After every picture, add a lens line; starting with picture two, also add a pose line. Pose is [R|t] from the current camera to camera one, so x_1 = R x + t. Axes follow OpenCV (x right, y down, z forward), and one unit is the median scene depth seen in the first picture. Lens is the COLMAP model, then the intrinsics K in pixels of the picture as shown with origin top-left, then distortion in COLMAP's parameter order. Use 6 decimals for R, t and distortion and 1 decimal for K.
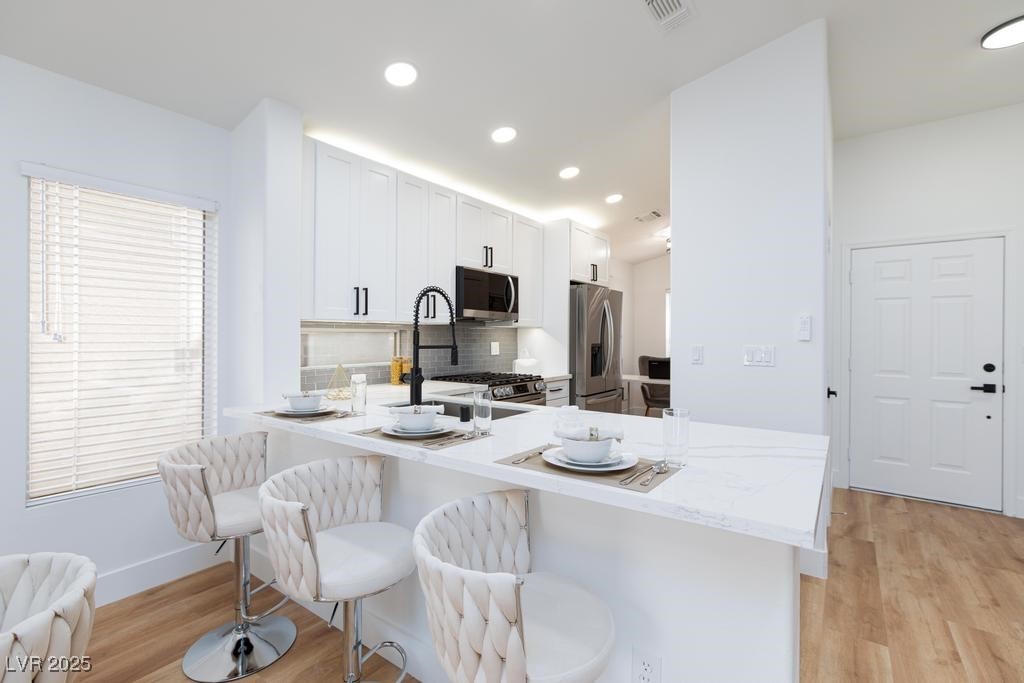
lens RADIAL K [[471.4, 0, 507.8], [0, 471.4, 336.7], [0, 0, 1]] dist [-0.001422, -0.000011]
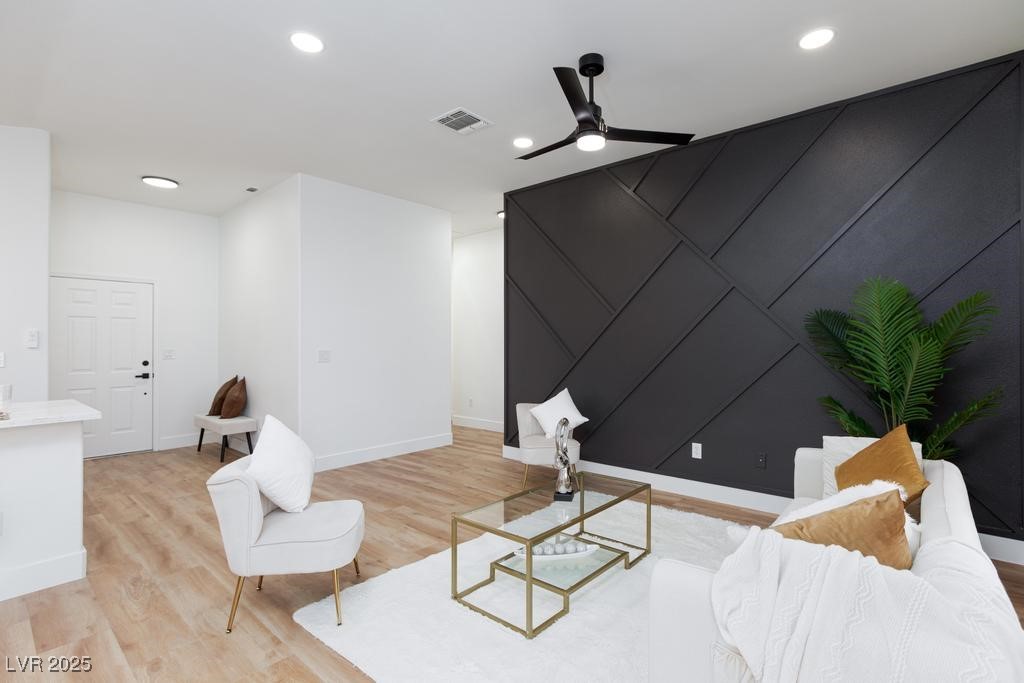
lens RADIAL K [[495.1, 0, 531.8], [0, 495.1, 337.8], [0, 0, 1]] dist [-0.002460, 0.000034]
pose [[0.101224, 0.006078, 0.994845, -0.439862], [0.006638, 0.999955, -0.006784, -0.001682], [-0.994842, 0.007290, 0.101179, -0.407153]]
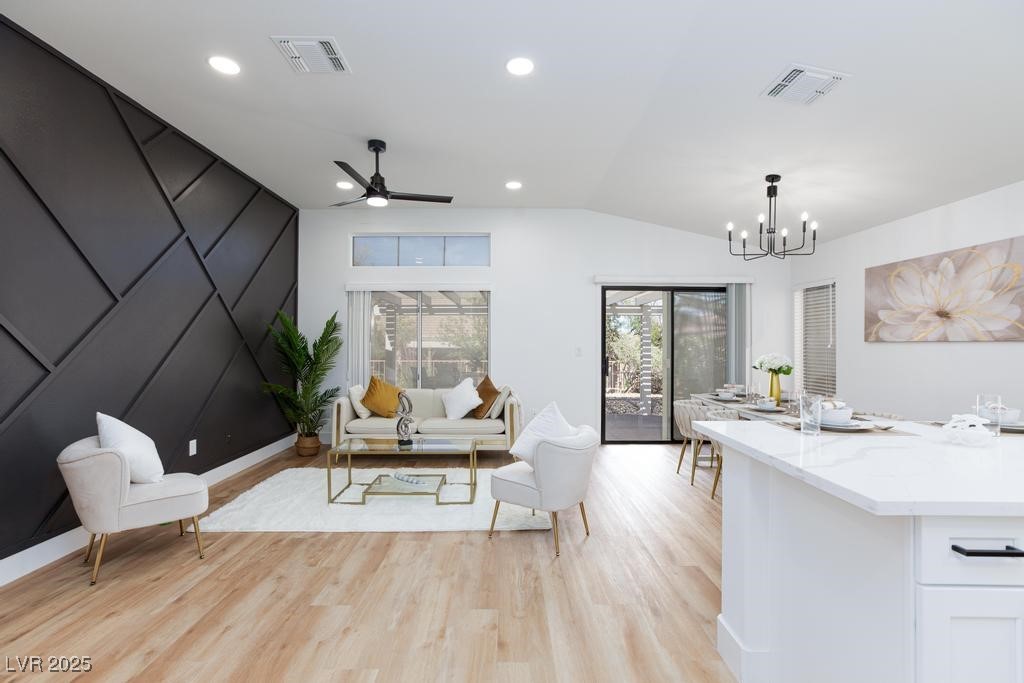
lens RADIAL K [[471.4, 0, 507.8], [0, 471.4, 336.7], [0, 0, 1]] dist [-0.001422, -0.000011]
pose [[-0.815402, -0.011372, -0.578783, 0.620163], [-0.005978, 0.999919, -0.011225, 0.000423], [0.578864, -0.005693, -0.815404, 0.528545]]
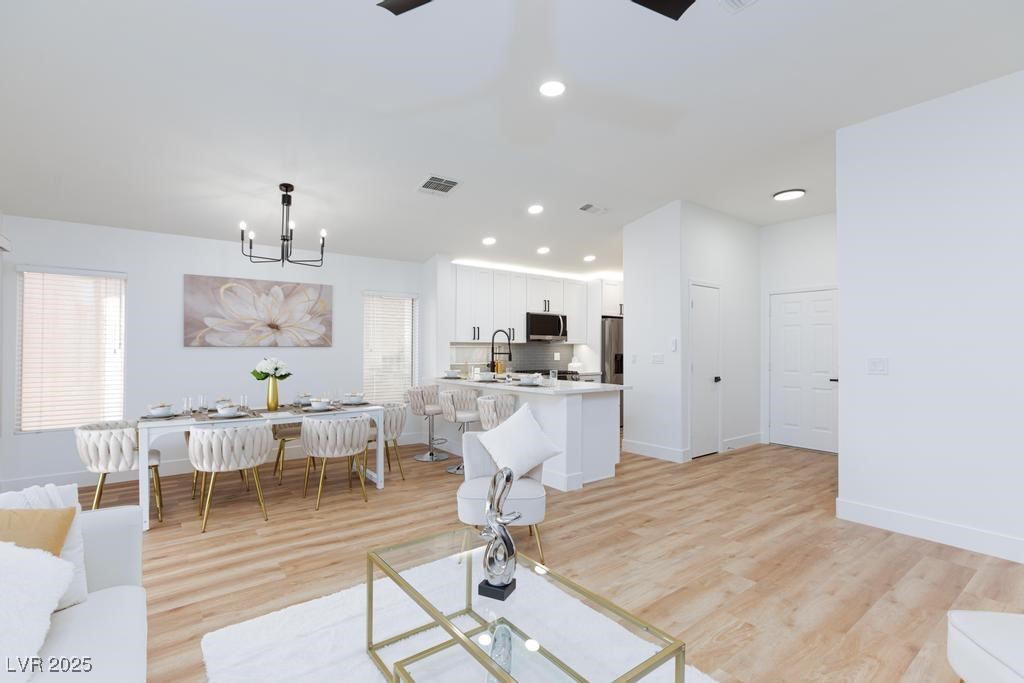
lens RADIAL K [[471.4, 0, 507.8], [0, 471.4, 336.7], [0, 0, 1]] dist [-0.001422, -0.000011]
pose [[0.952990, -0.007879, -0.302898, 0.361295], [-0.001316, 0.999545, -0.030141, 0.005450], [0.302998, 0.029122, 0.952546, -0.767998]]
